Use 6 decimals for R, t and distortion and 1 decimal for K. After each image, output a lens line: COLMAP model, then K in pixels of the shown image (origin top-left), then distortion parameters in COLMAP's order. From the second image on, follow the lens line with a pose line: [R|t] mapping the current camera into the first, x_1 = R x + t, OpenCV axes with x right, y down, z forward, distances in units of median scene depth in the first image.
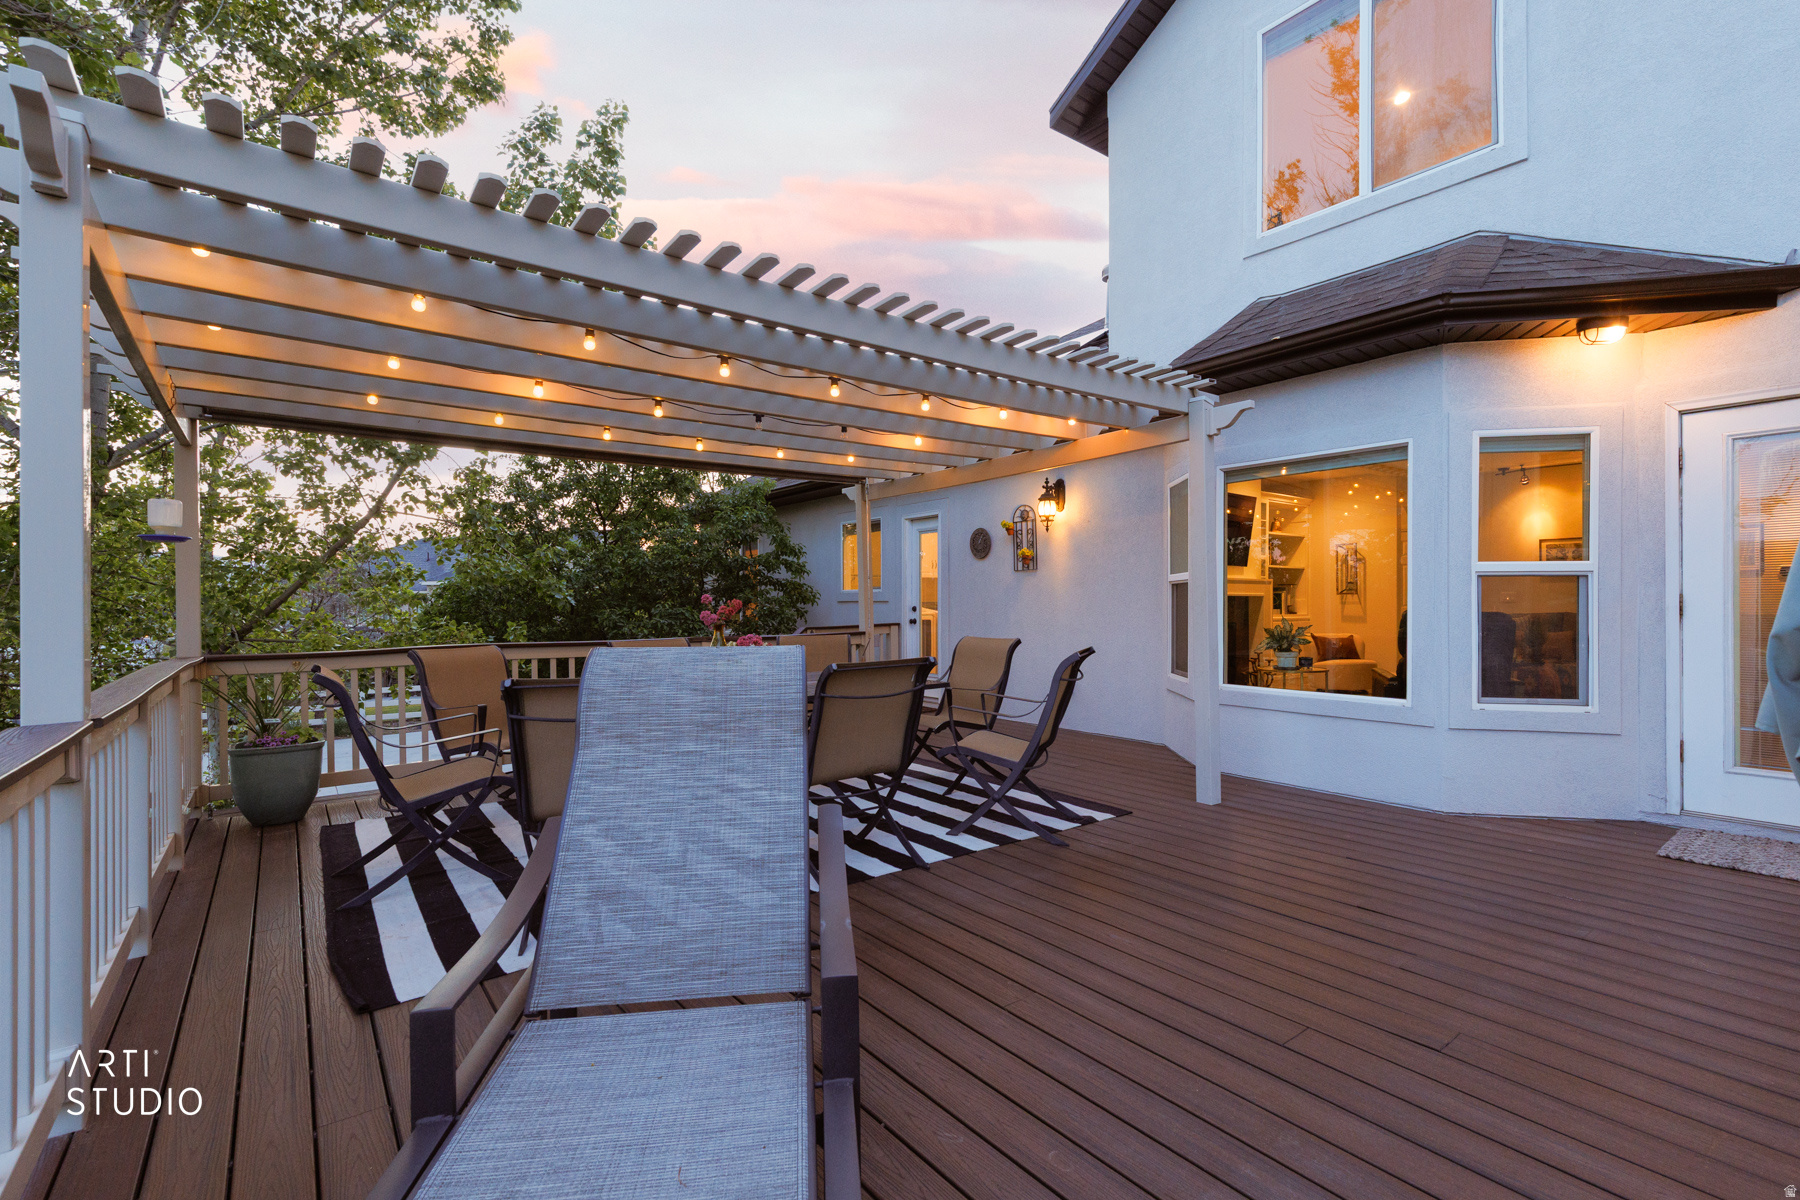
lens RADIAL K [[806.9, 0, 900.0], [0, 806.9, 600.0], [0, 0, 1]] dist [0.008431, -0.001360]
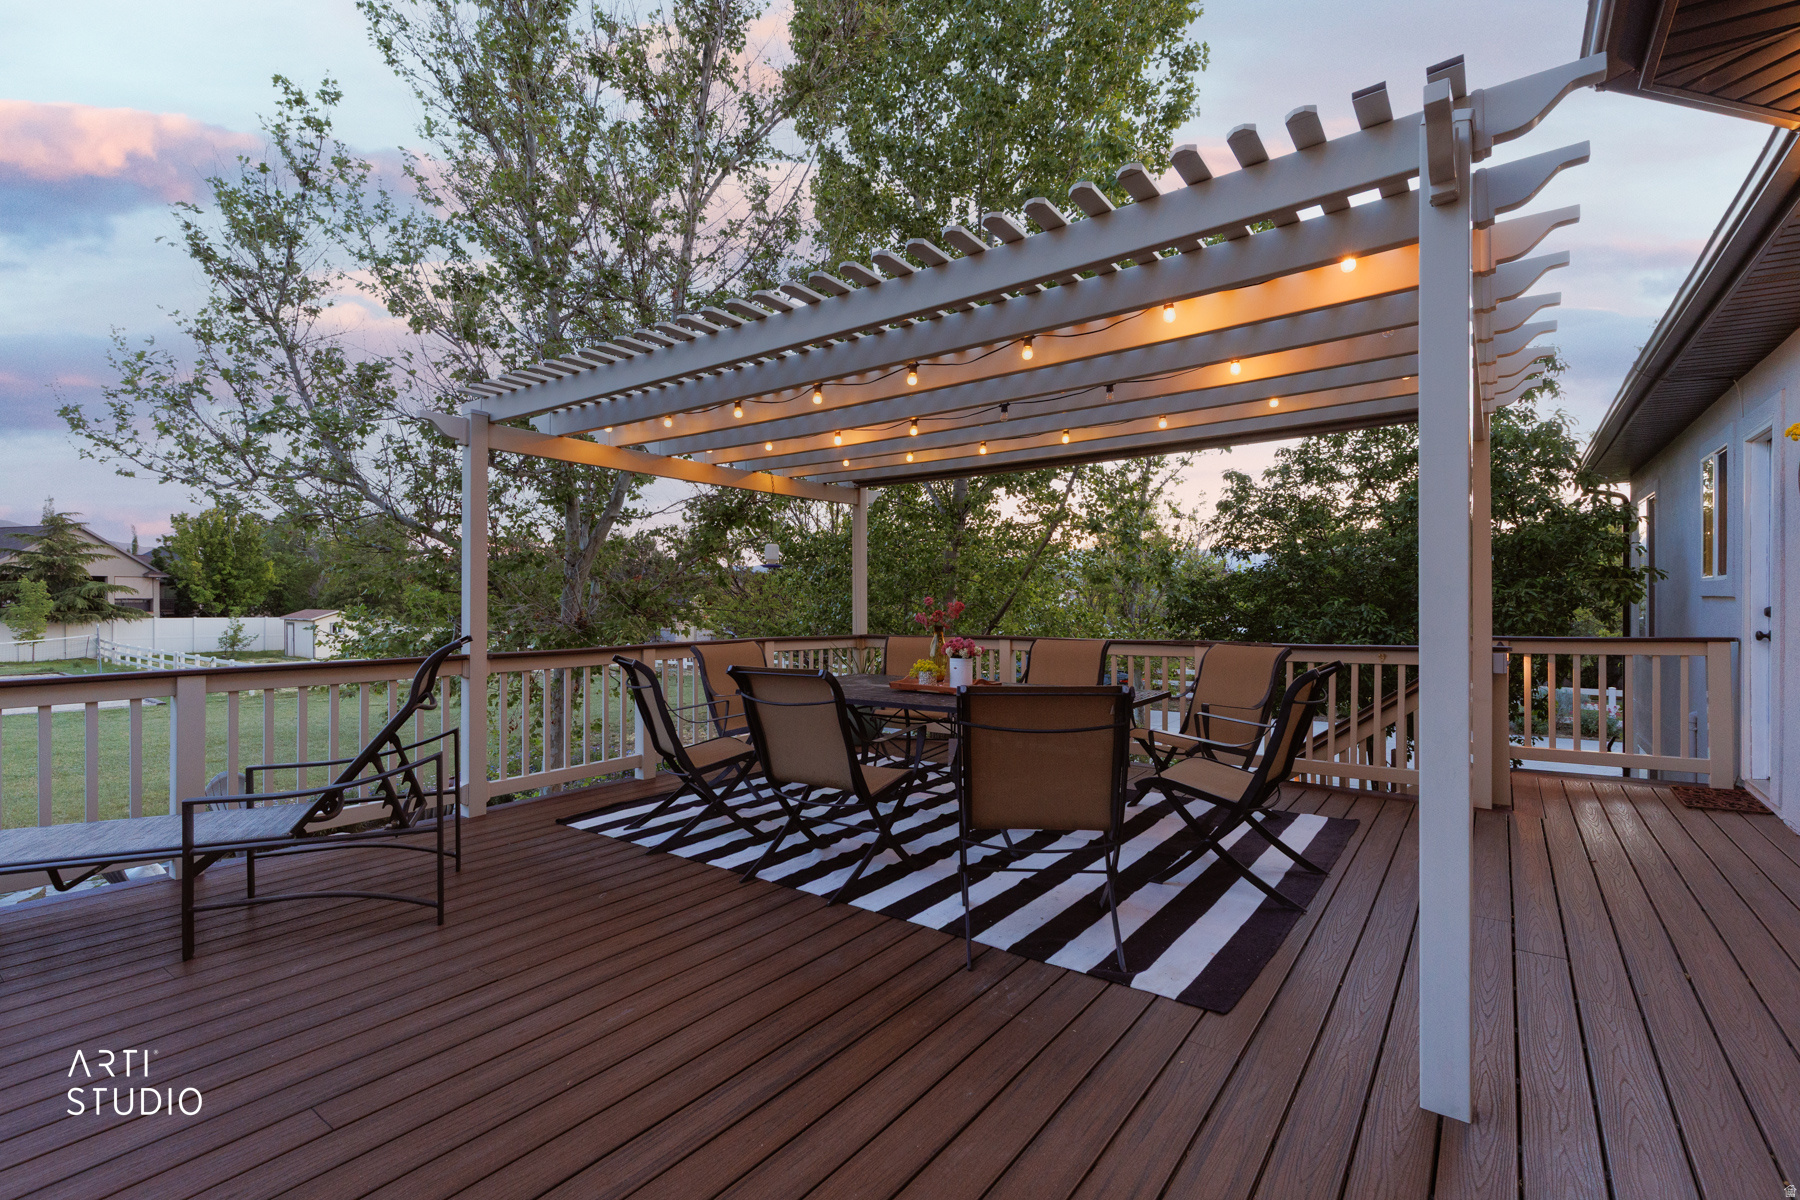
lens RADIAL K [[806.9, 0, 900.0], [0, 806.9, 600.0], [0, 0, 1]] dist [0.008431, -0.001360]
pose [[0.282982, 0.005347, -0.959110, 0.835192], [0.009265, 0.999923, 0.008309, -0.013970], [0.959080, -0.011237, 0.282911, 0.749471]]
